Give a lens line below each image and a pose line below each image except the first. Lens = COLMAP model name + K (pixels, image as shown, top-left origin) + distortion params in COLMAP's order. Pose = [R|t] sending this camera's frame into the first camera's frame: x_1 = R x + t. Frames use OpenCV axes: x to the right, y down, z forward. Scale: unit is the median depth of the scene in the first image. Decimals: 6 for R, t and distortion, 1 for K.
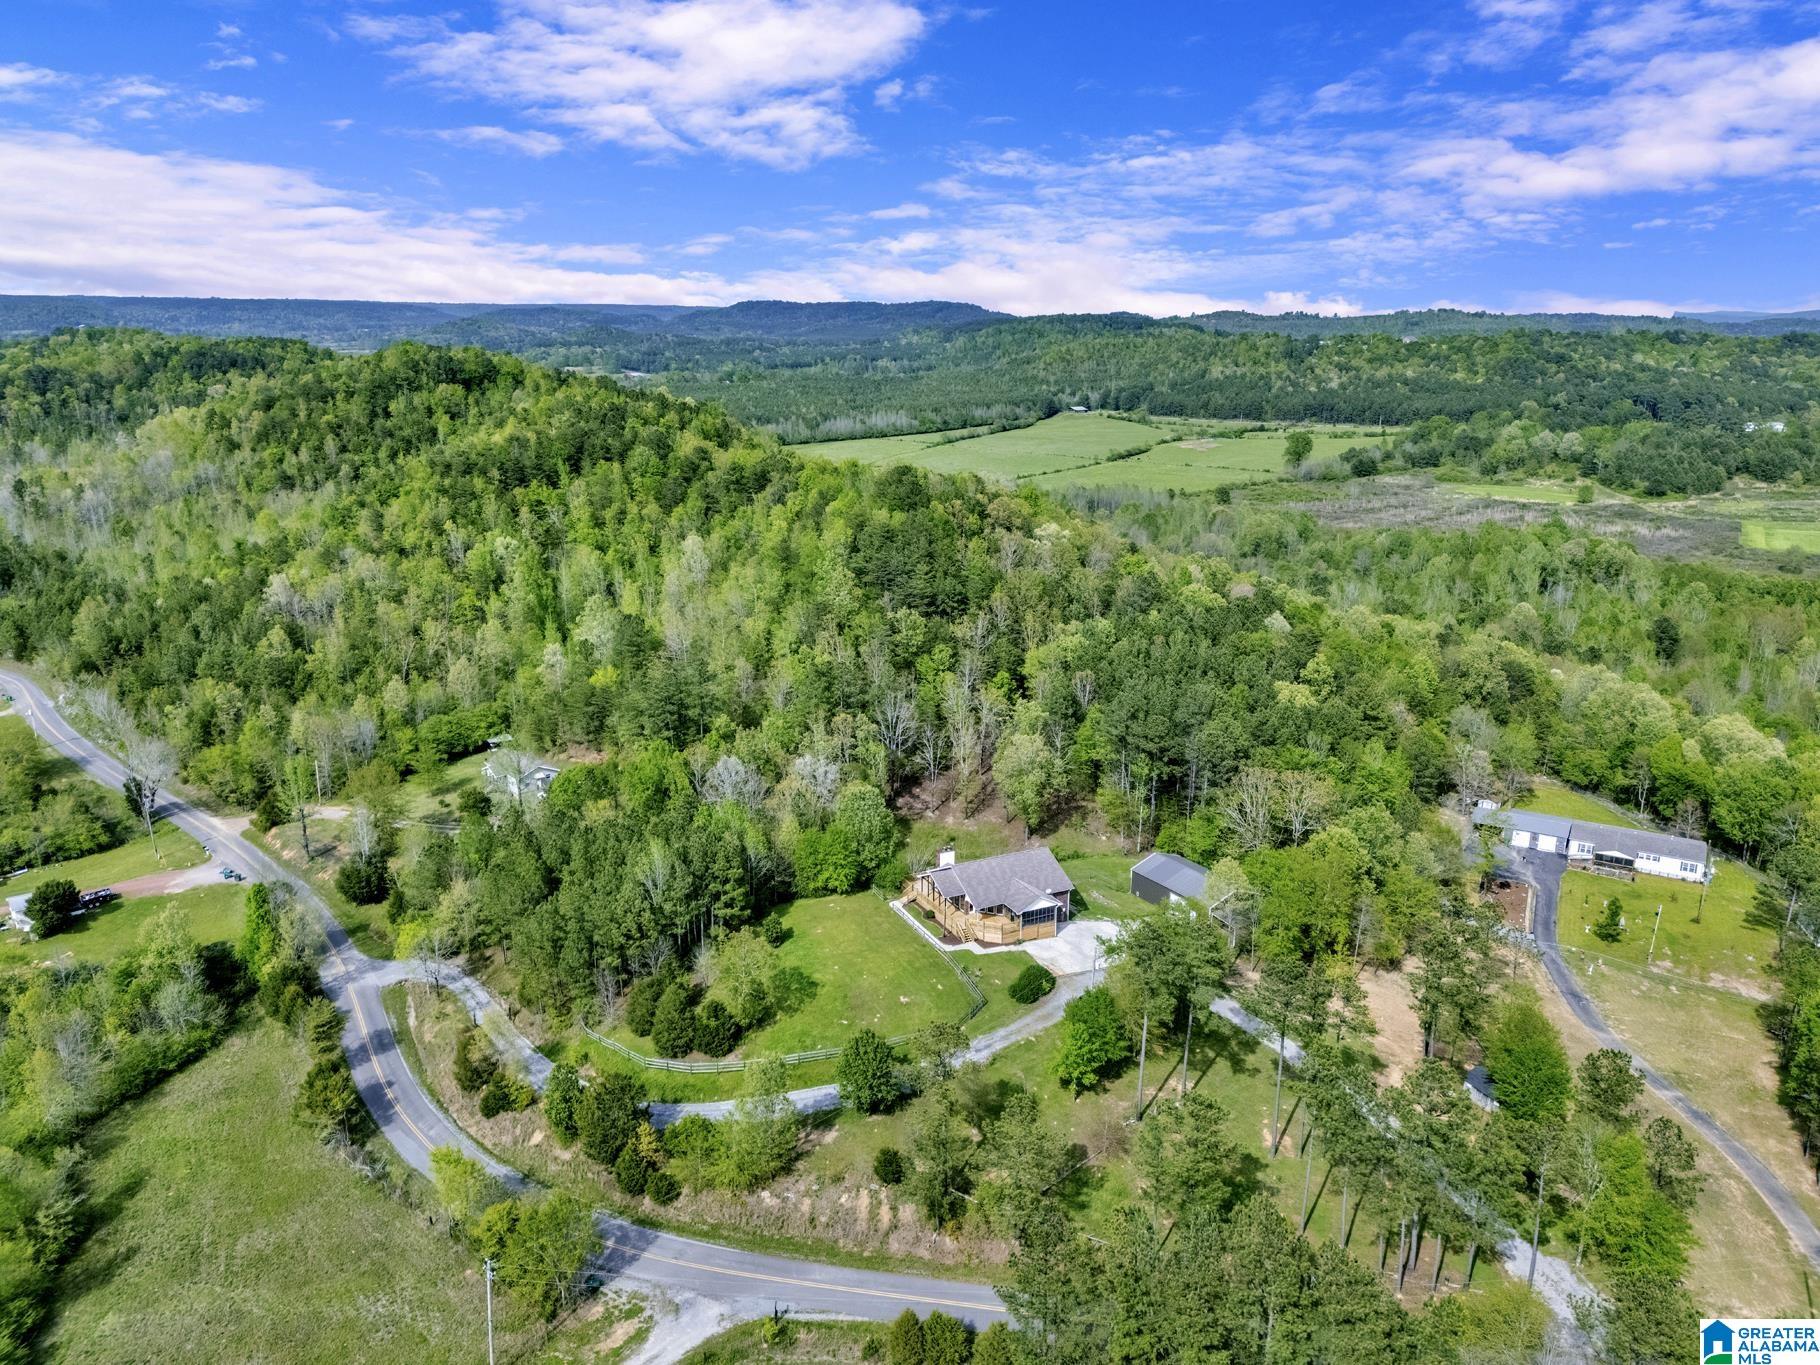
lens RADIAL K [[1336.5, 0, 902.6], [0, 1336.5, 679.0], [0, 0, 1]] dist [0.076202, -0.079701]
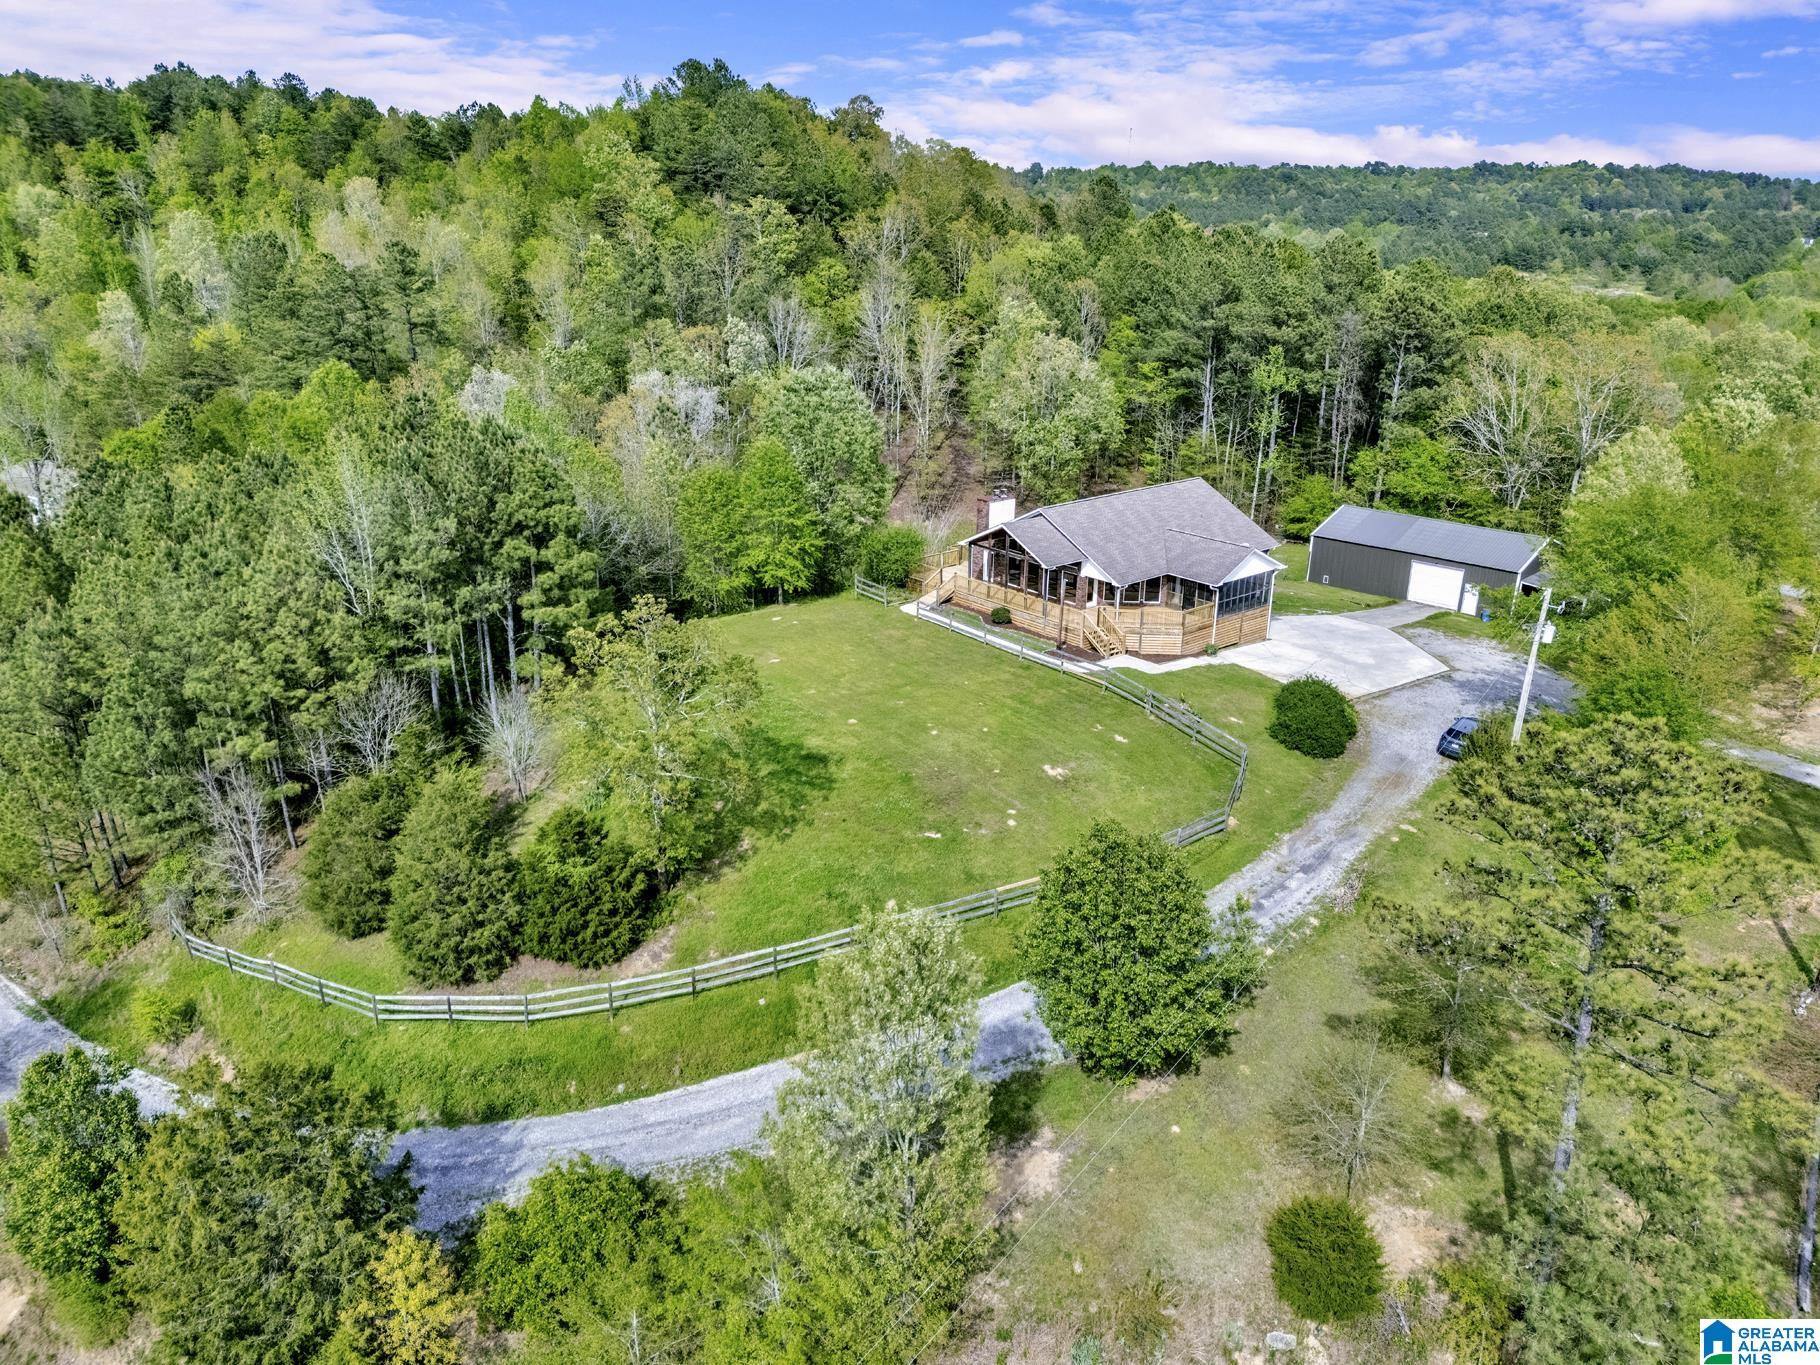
lens RADIAL K [[1329.7, 0, 897.4], [0, 1329.7, 701.0], [0, 0, 1]] dist [0.072821, -0.083847]
pose [[0.975539, -0.078526, 0.205321, -0.095903], [0.058940, 0.993257, 0.099832, 0.137923], [-0.211776, -0.085288, 0.973590, 0.492581]]
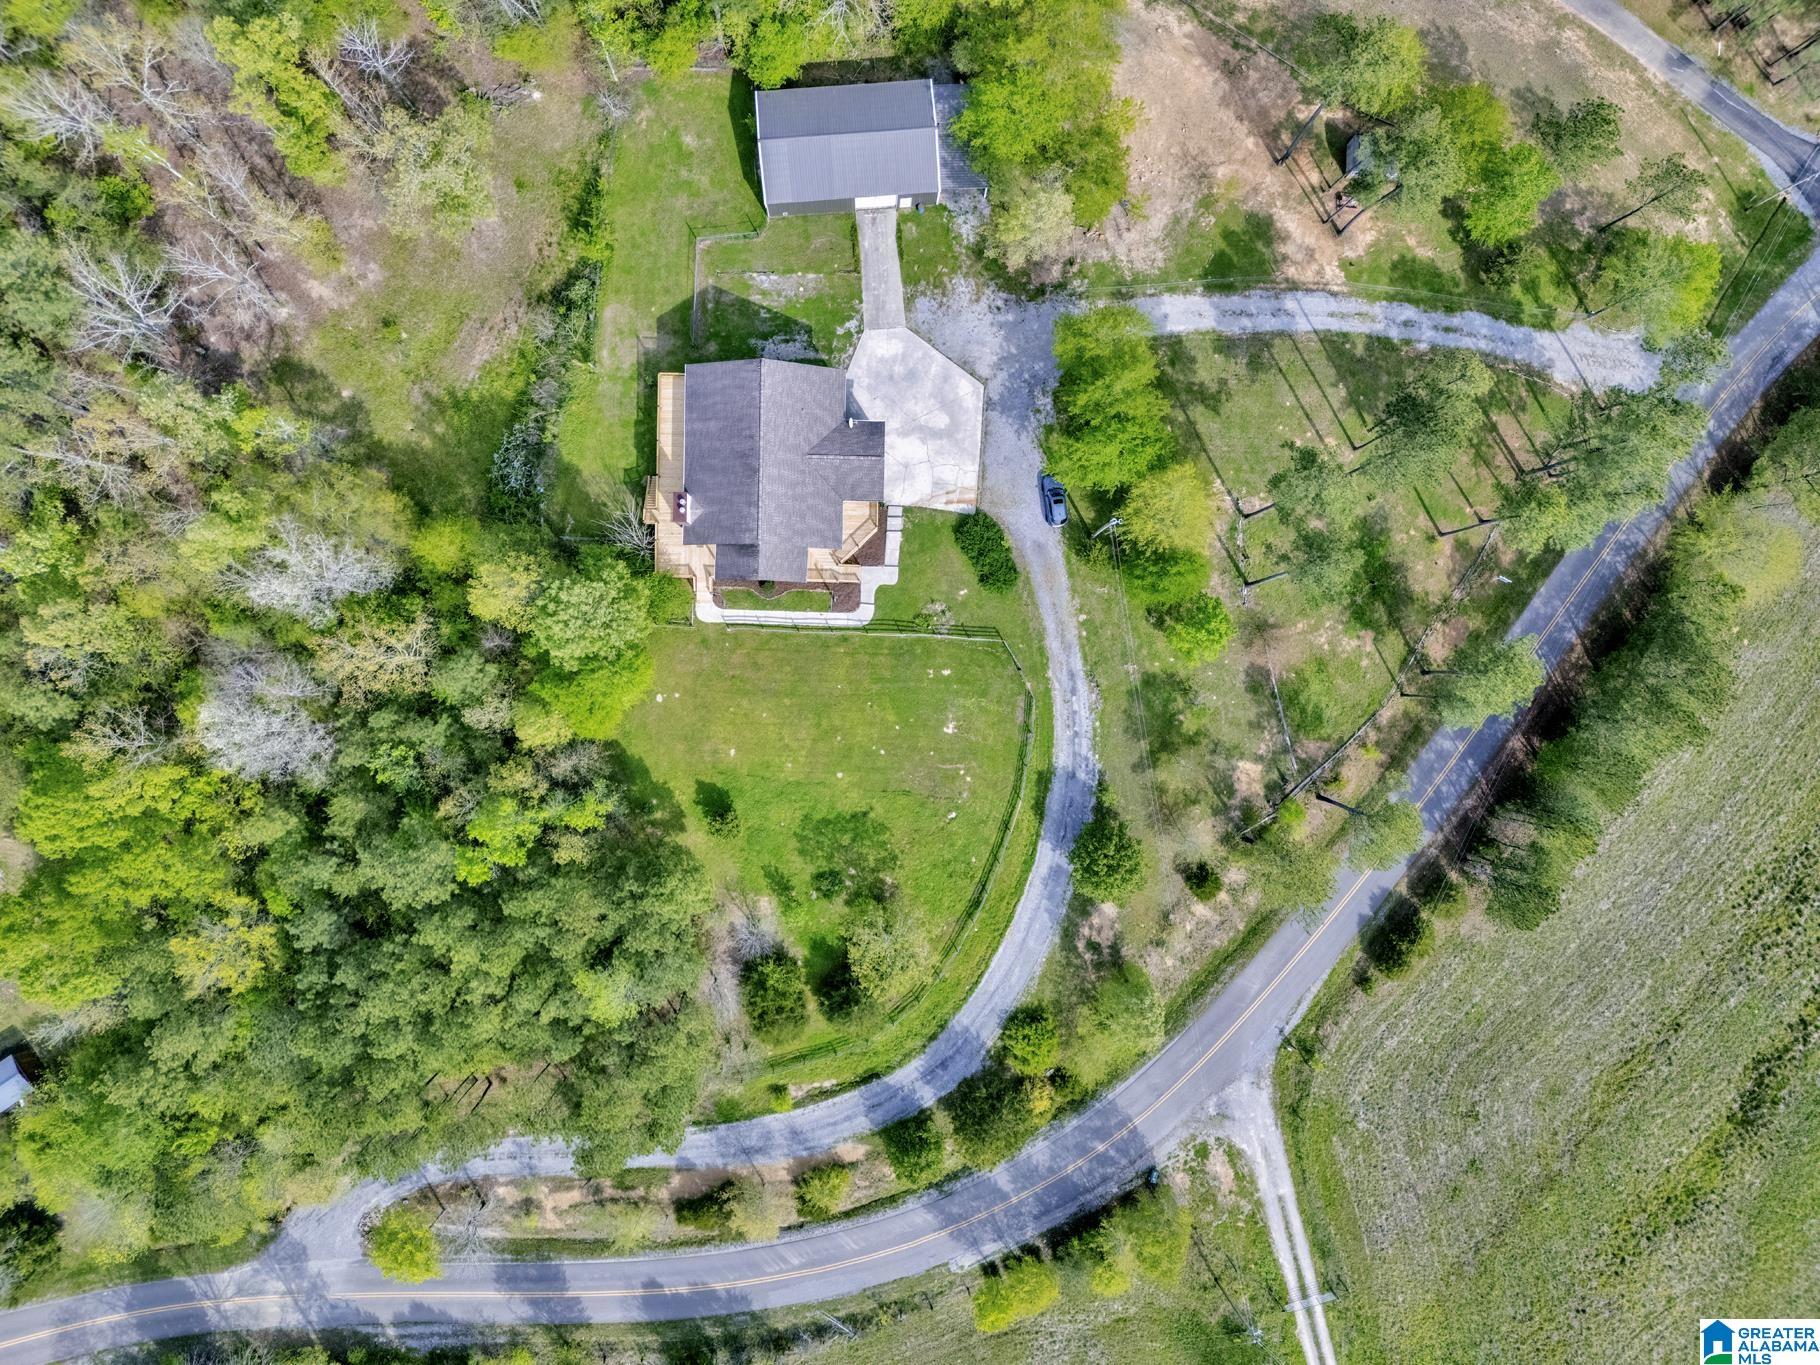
lens RADIAL K [[1336.5, 0, 902.6], [0, 1336.5, 679.0], [0, 0, 1]] dist [0.076202, -0.079701]
pose [[0.473465, -0.880794, -0.005720, 0.013754], [0.216196, 0.109914, 0.970143, -0.391239], [-0.853868, -0.460565, 0.242465, 0.665001]]
